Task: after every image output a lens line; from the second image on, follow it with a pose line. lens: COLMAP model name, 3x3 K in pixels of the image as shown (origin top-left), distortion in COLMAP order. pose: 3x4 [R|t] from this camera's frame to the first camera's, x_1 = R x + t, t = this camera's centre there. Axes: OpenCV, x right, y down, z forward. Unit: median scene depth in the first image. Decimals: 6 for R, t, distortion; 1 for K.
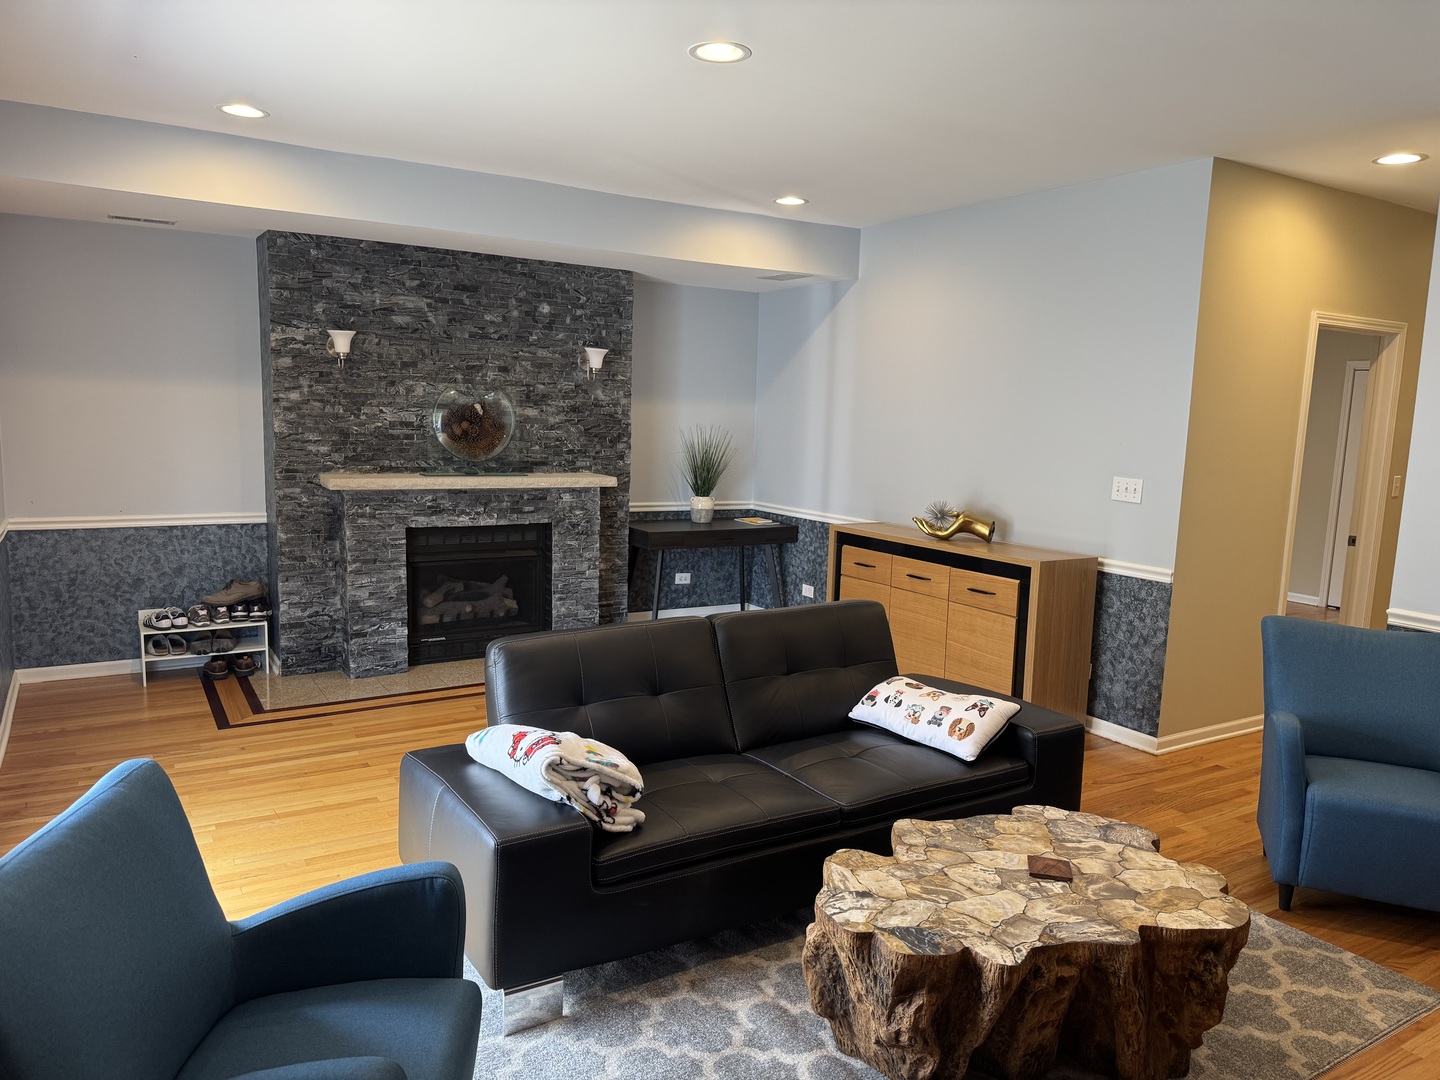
lens RADIAL K [[1012.9, 0, 720.8], [0, 1012.9, 540.6], [0, 0, 1]] dist [0.011396, -0.016795]
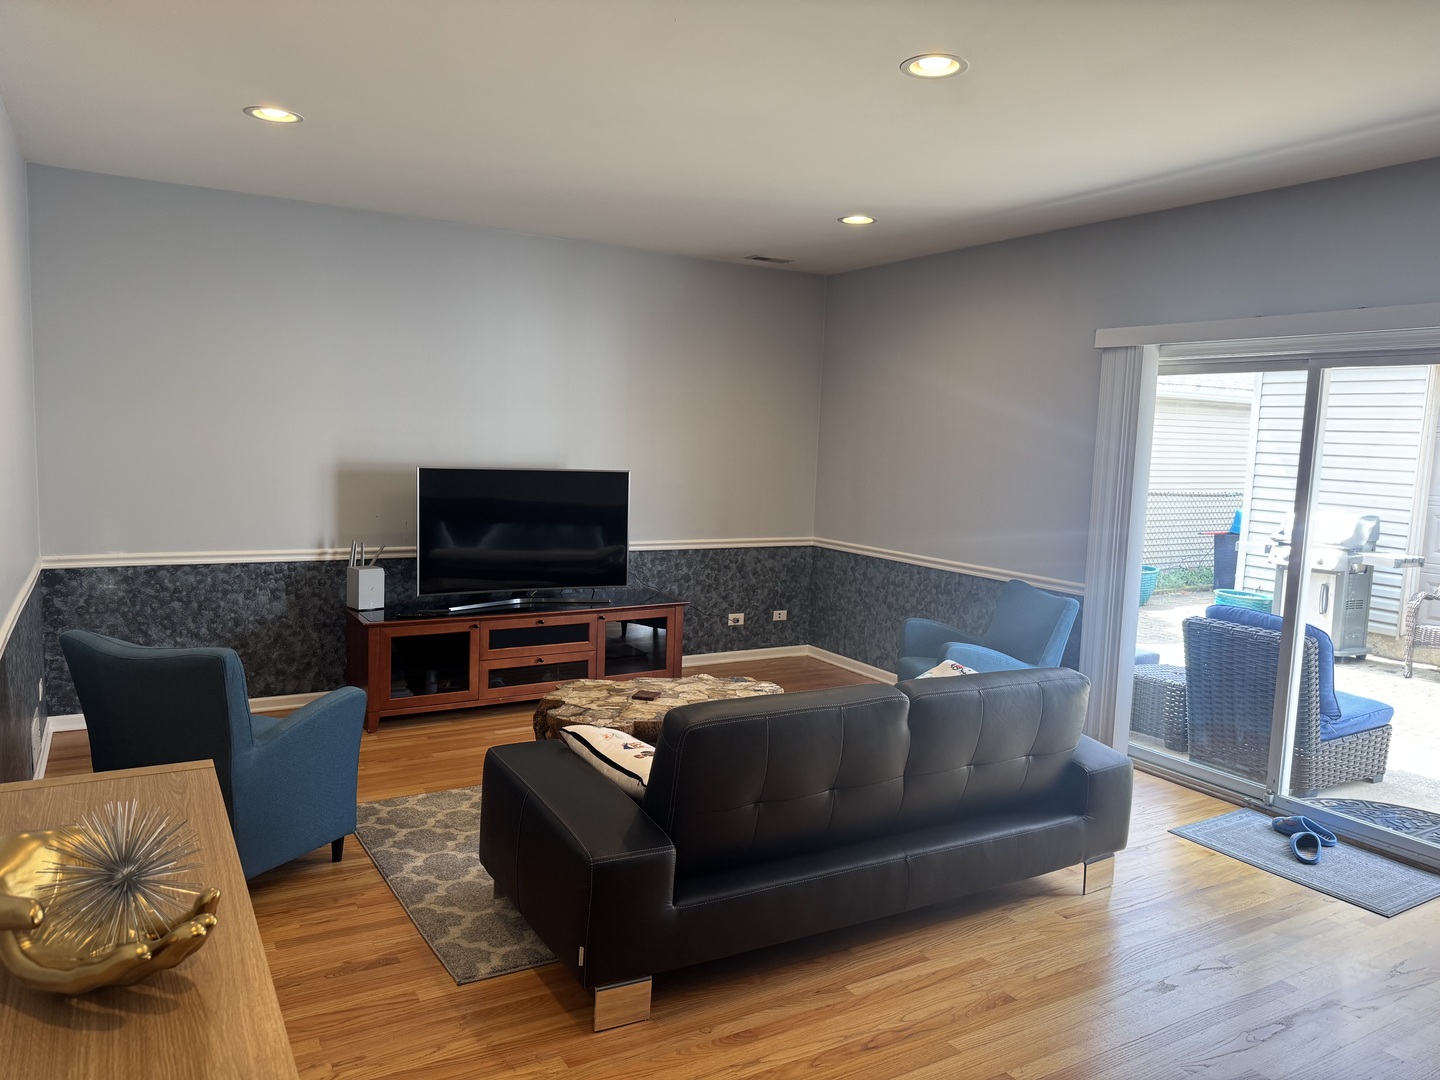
lens RADIAL K [[1012.9, 0, 717.9], [0, 1012.9, 540.5], [0, 0, 1]] dist [0.011396, -0.016795]
pose [[-0.997482, -0.069332, 0.014923, 0.203389], [-0.063770, 0.968912, 0.239047, -0.368747], [-0.031032, 0.237494, -0.970893, 2.718101]]
